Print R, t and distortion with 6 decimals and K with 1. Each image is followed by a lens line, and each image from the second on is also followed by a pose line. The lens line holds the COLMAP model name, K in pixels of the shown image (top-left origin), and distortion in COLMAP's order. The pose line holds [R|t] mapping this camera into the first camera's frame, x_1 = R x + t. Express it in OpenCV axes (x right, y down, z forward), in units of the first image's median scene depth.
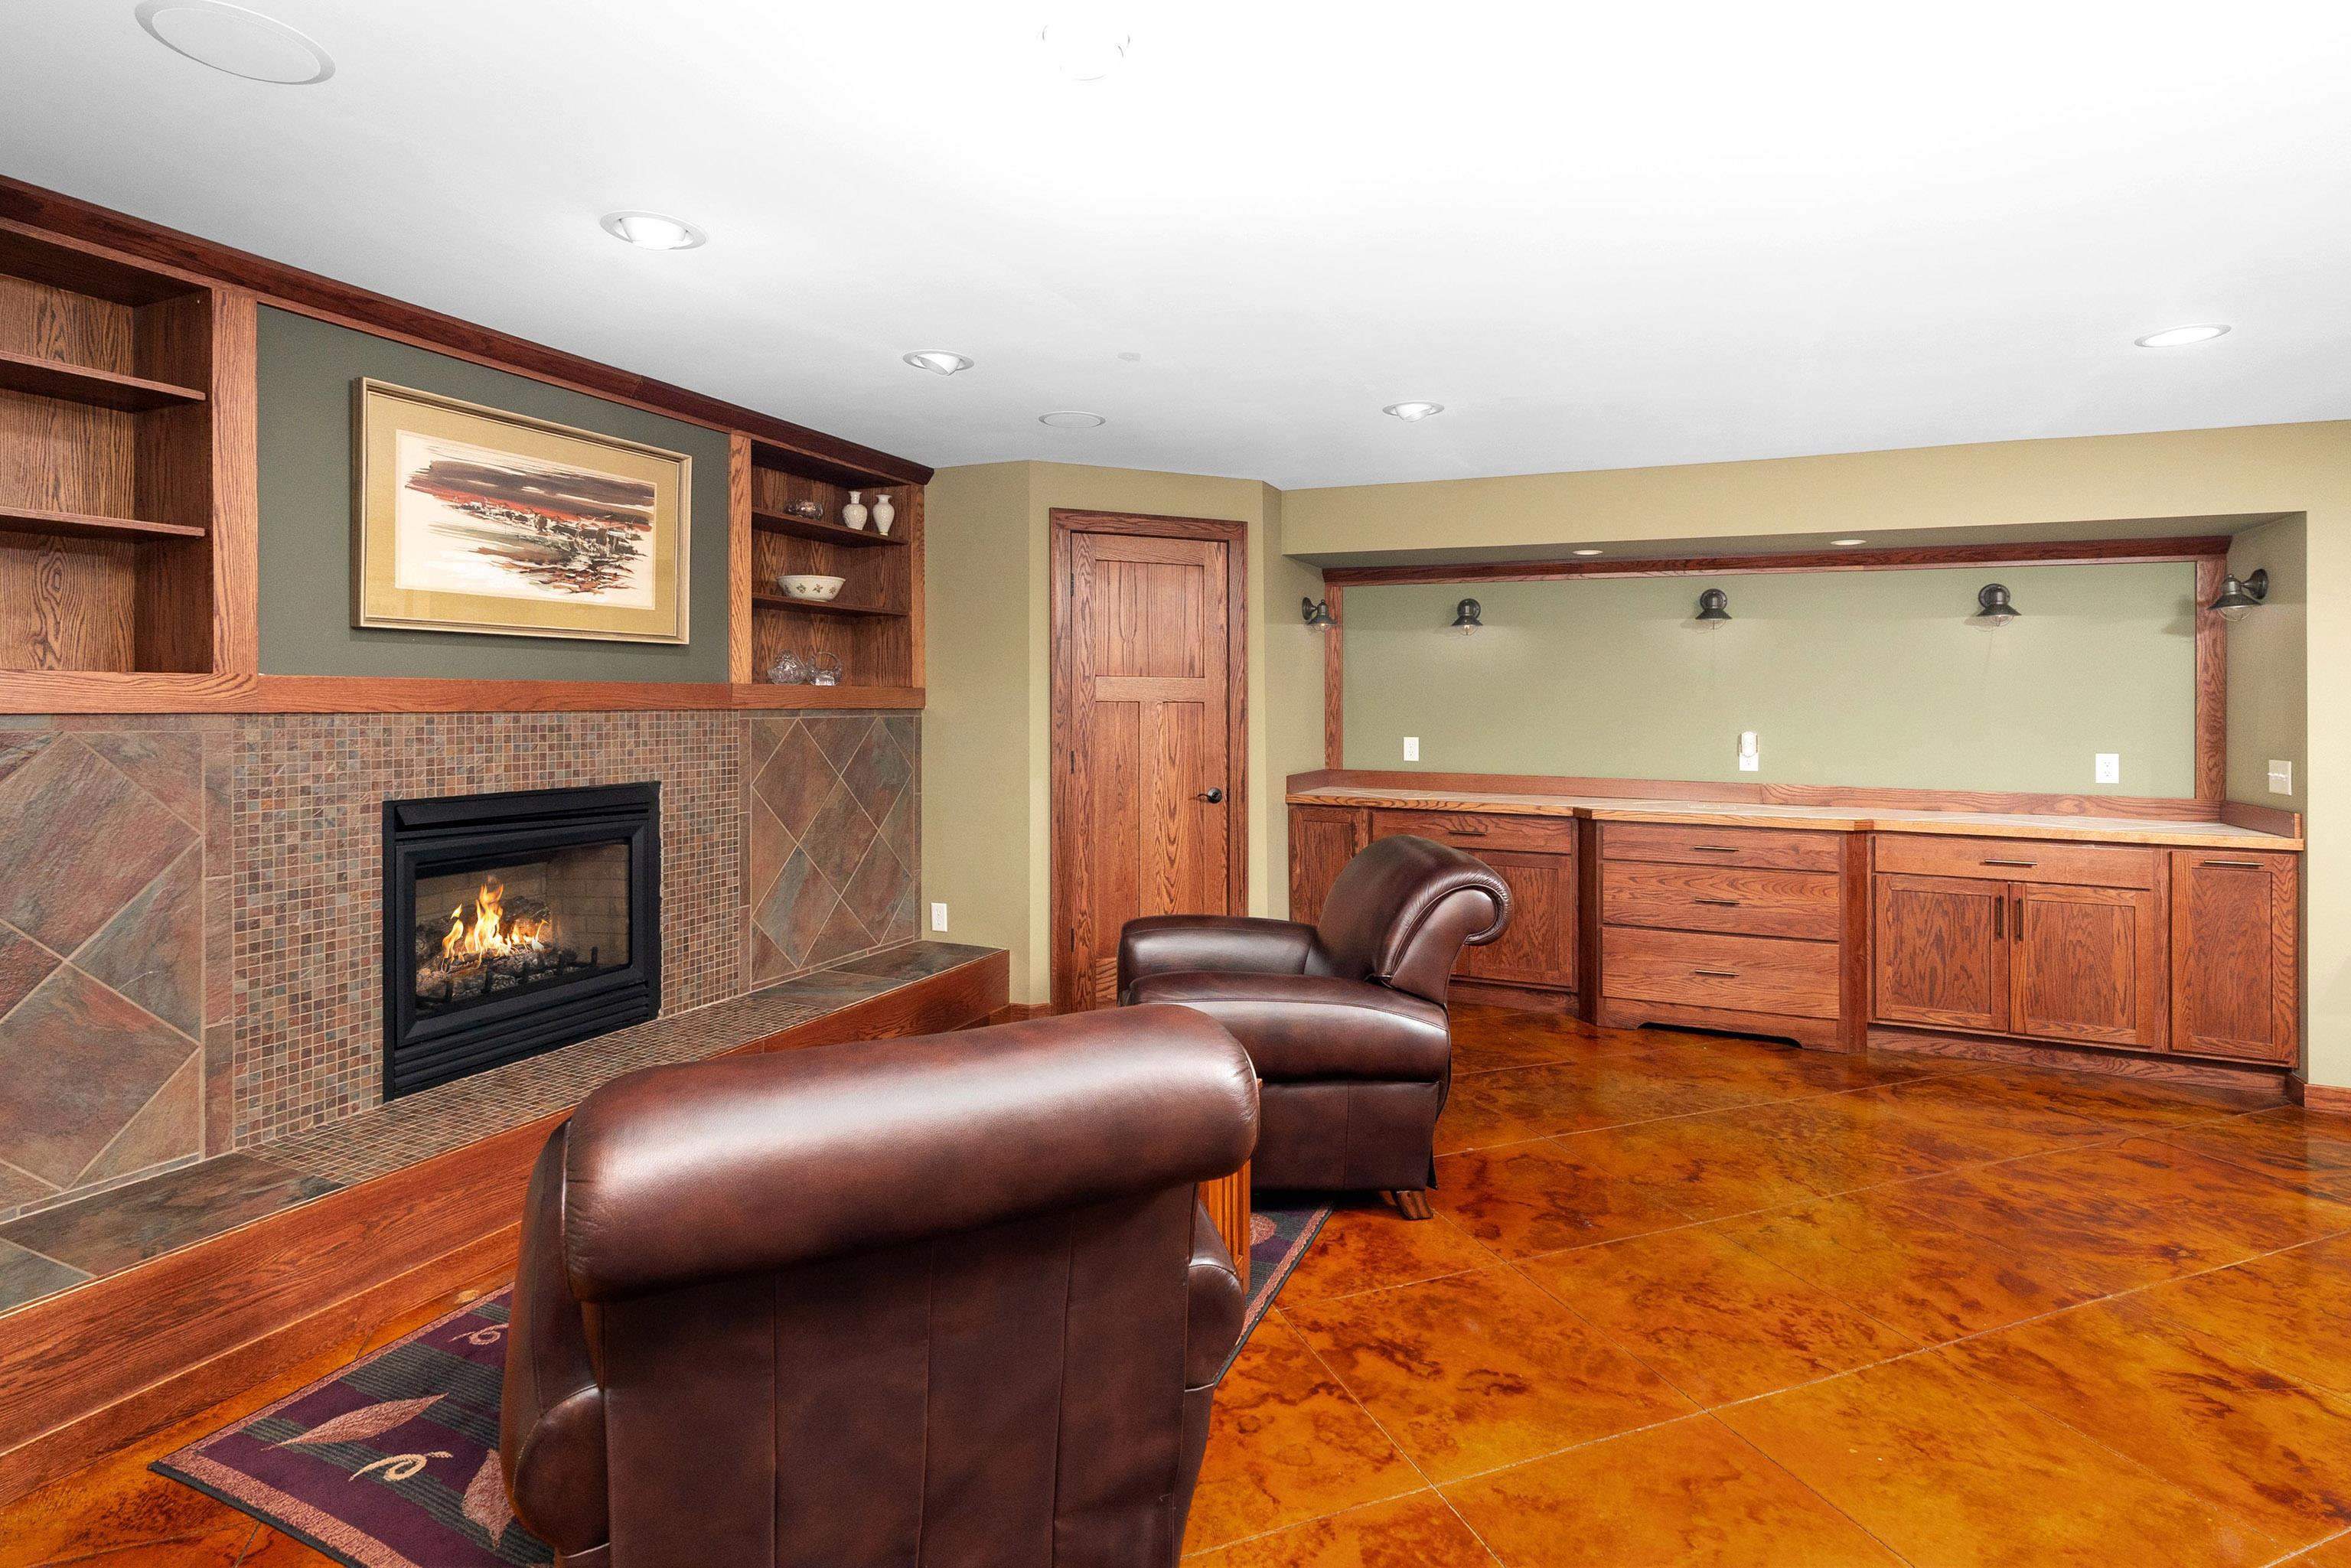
lens RADIAL K [[1169.1, 0, 1163.5], [0, 1169.1, 703.6], [0, 0, 1]] dist [-0.004133, 0.000003]
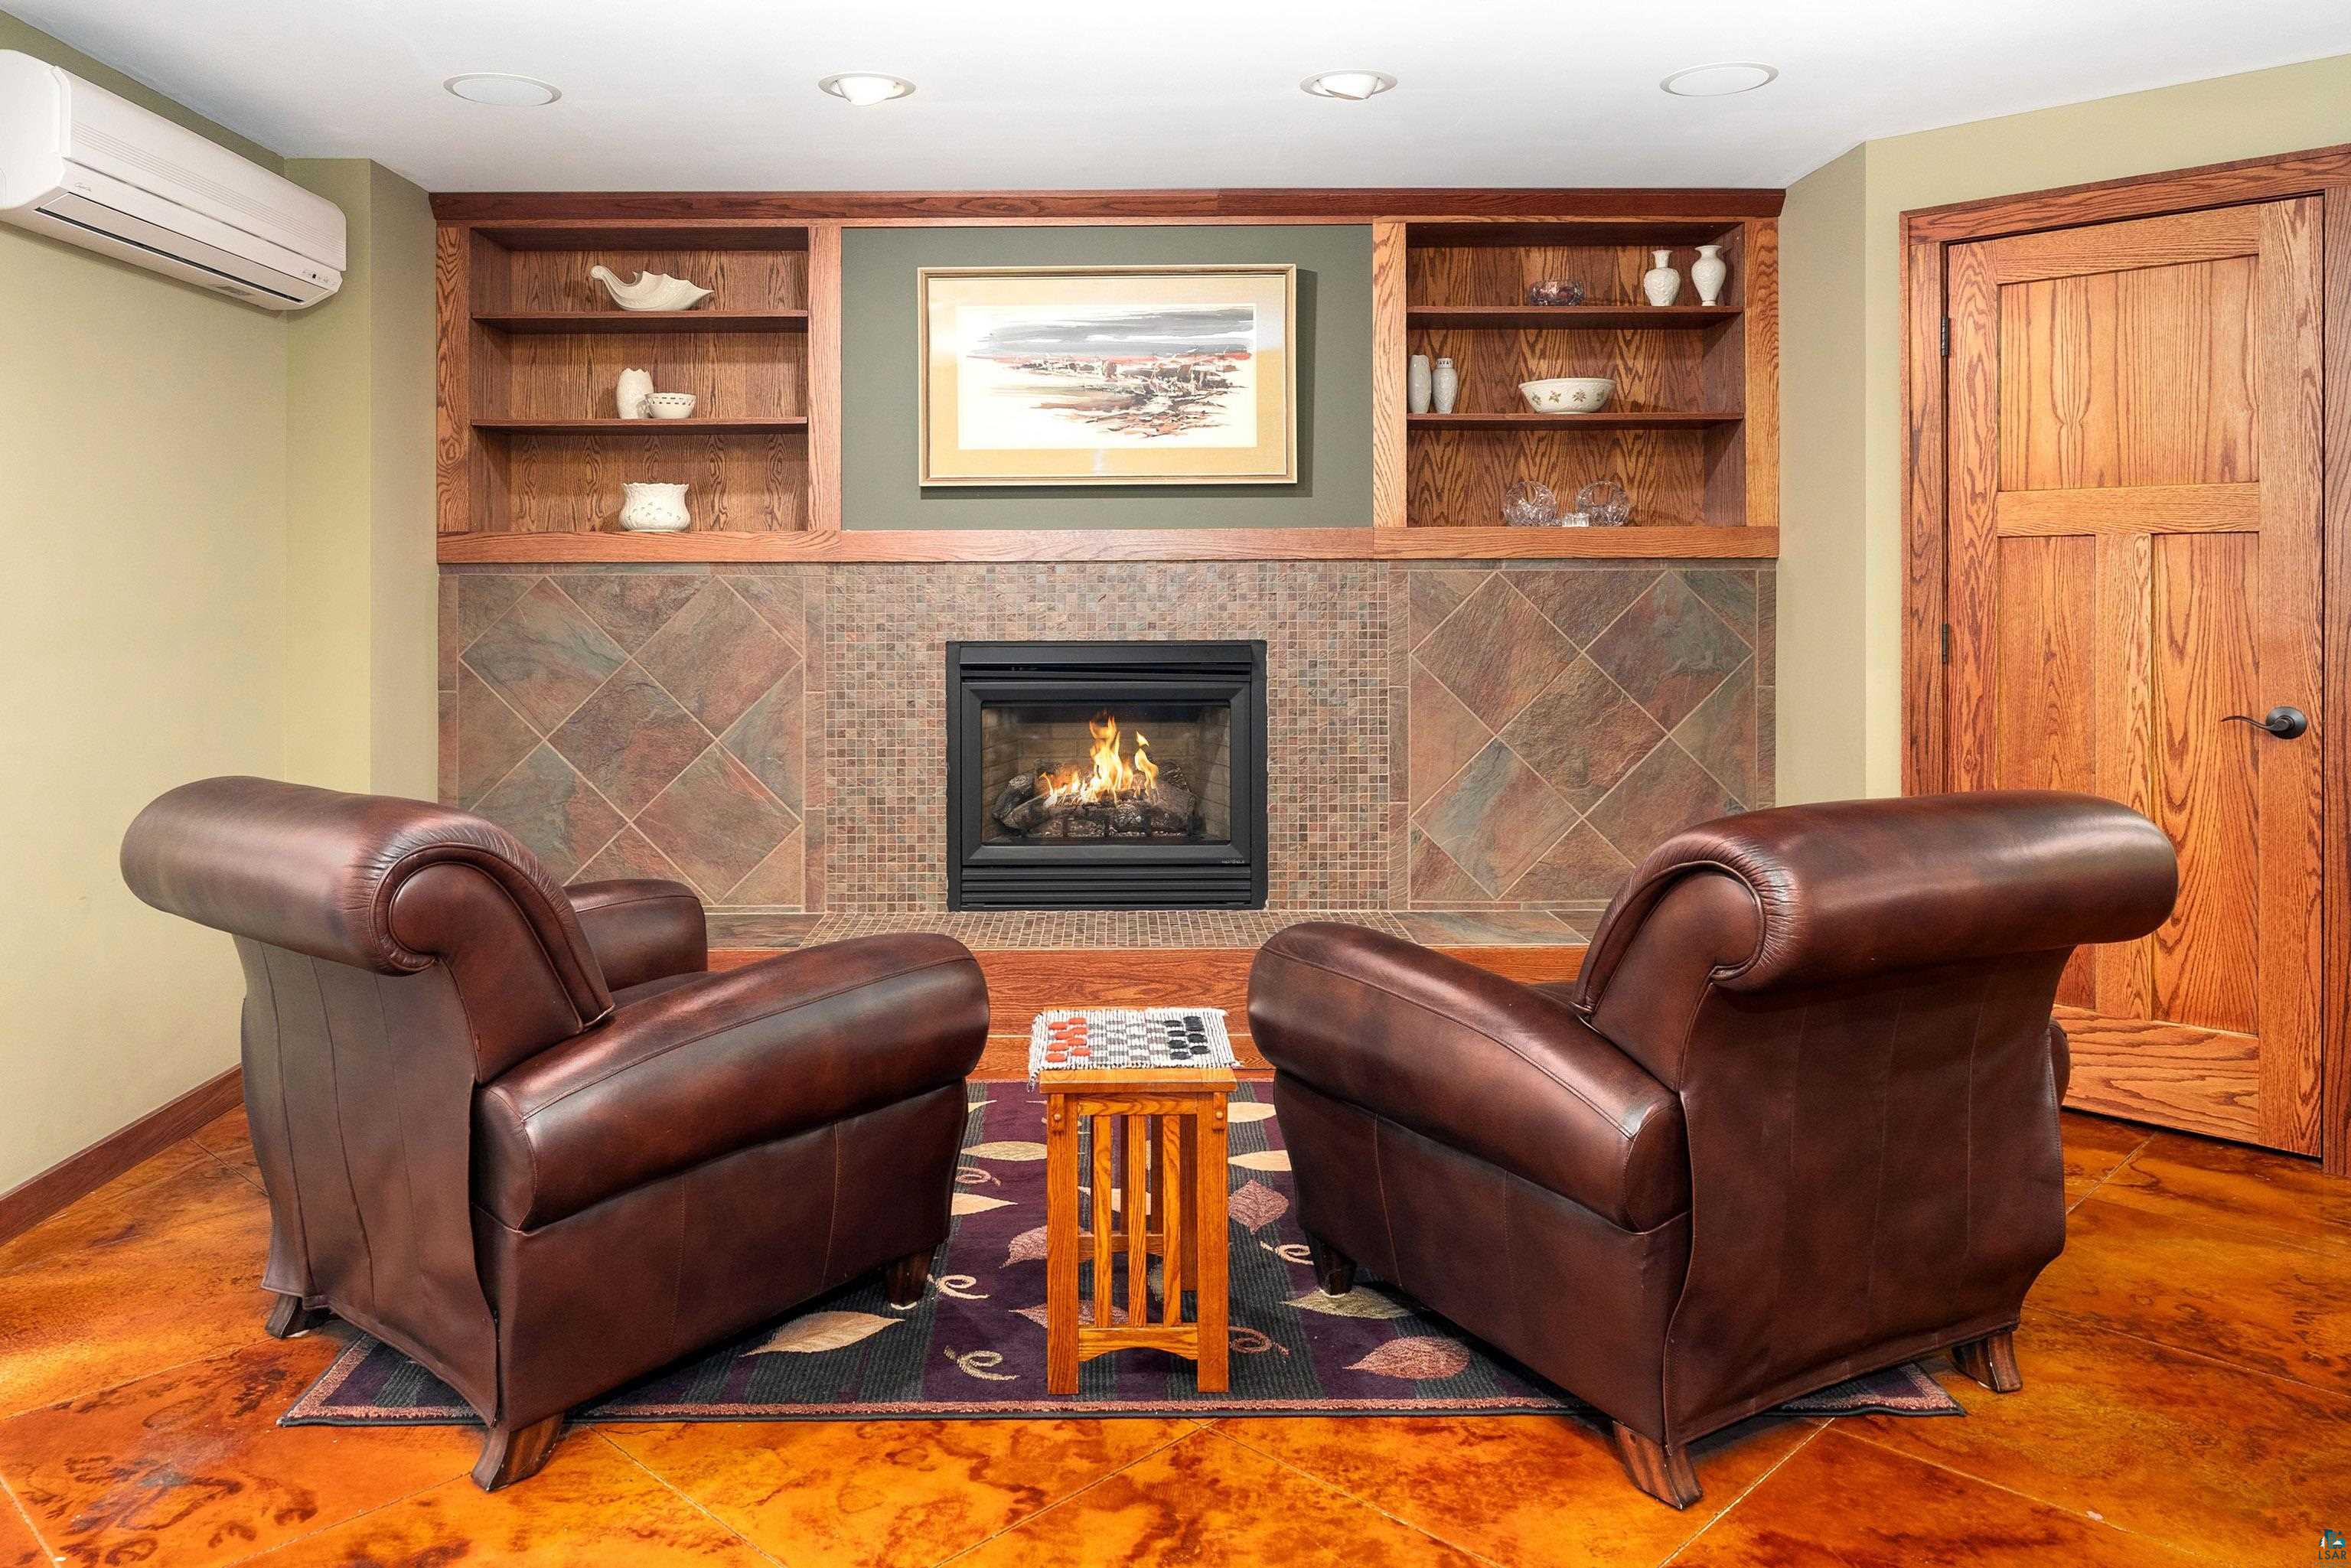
lens RADIAL K [[1612.1, 0, 1141.0], [0, 1612.1, 591.9], [0, 0, 1]] dist [-0.004258, 0.002571]
pose [[0.420705, -0.005880, -0.907178, 0.707680], [0.005507, 0.999977, -0.003927, 0.037874], [0.907181, -0.003344, 0.420728, 0.451727]]
